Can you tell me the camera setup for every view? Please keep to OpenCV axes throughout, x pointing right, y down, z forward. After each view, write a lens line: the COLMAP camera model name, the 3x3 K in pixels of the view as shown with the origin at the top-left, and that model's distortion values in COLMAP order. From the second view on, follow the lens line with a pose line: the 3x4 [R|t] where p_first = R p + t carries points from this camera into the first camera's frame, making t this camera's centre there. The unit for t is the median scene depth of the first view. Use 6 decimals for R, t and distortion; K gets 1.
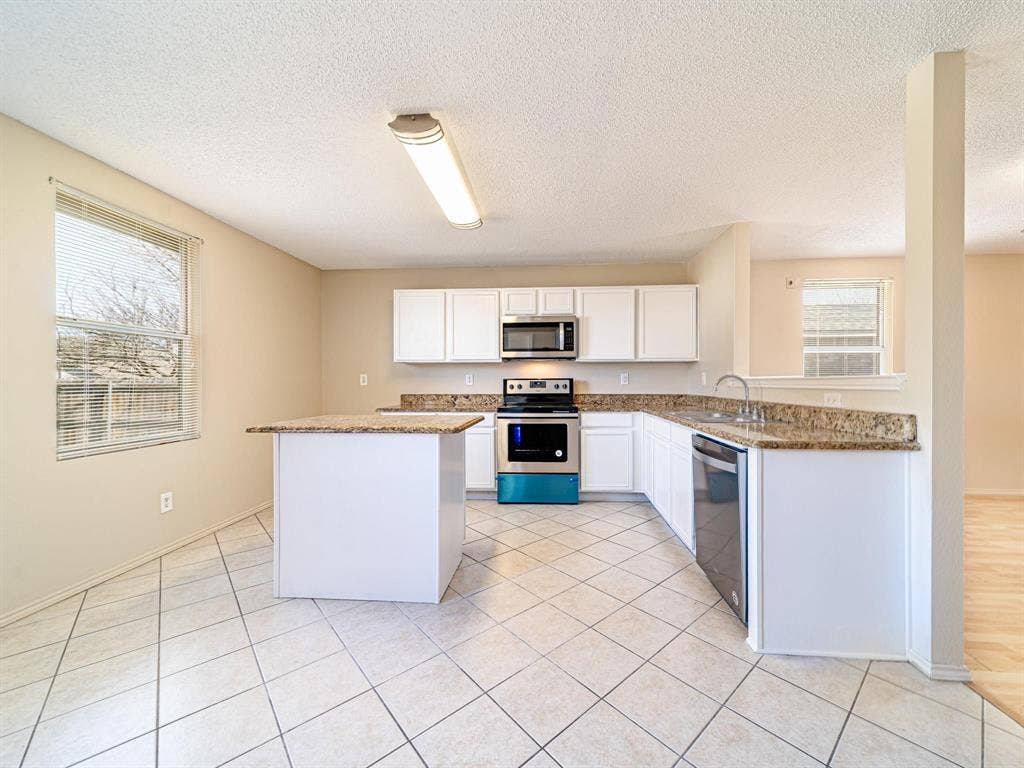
lens RADIAL K [[393.1, 0, 515.5], [0, 393.1, 380.4], [0, 0, 1]] dist [0.000099, -0.000088]
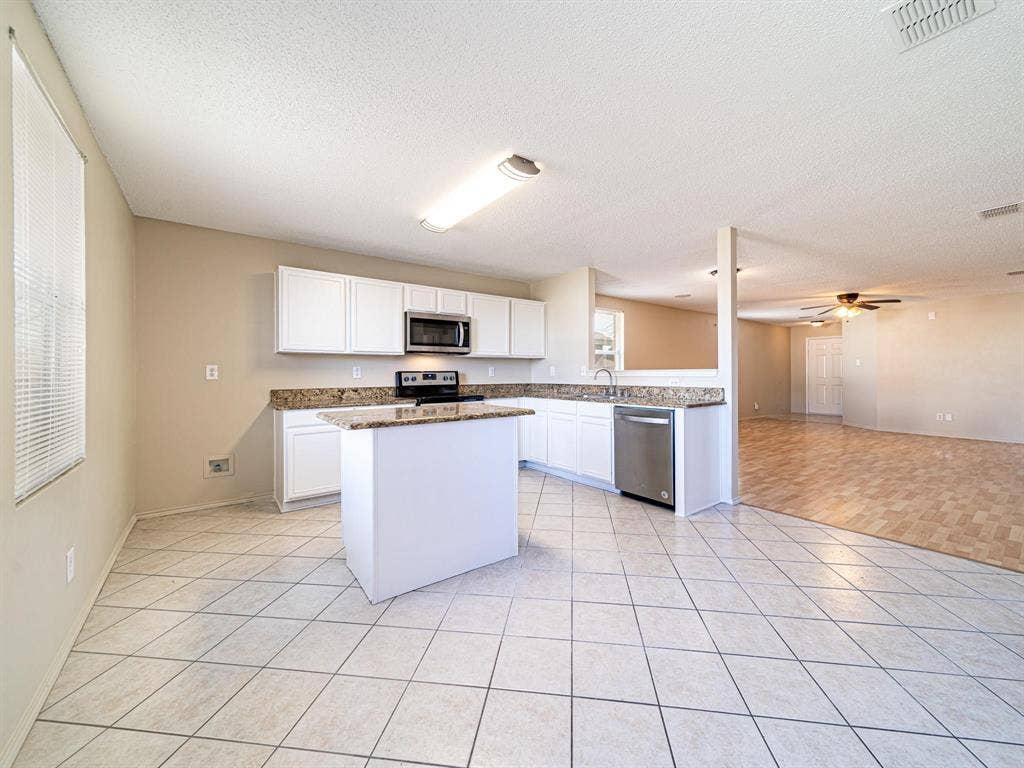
lens RADIAL K [[395.4, 0, 511.2], [0, 395.4, 372.6], [0, 0, 1]] dist [0.000127, -0.000077]
pose [[0.763575, -0.001364, 0.645718, -0.496583], [0.002347, 0.999997, -0.000664, 0.000329], [-0.645715, 0.002022, 0.763576, 0.033710]]
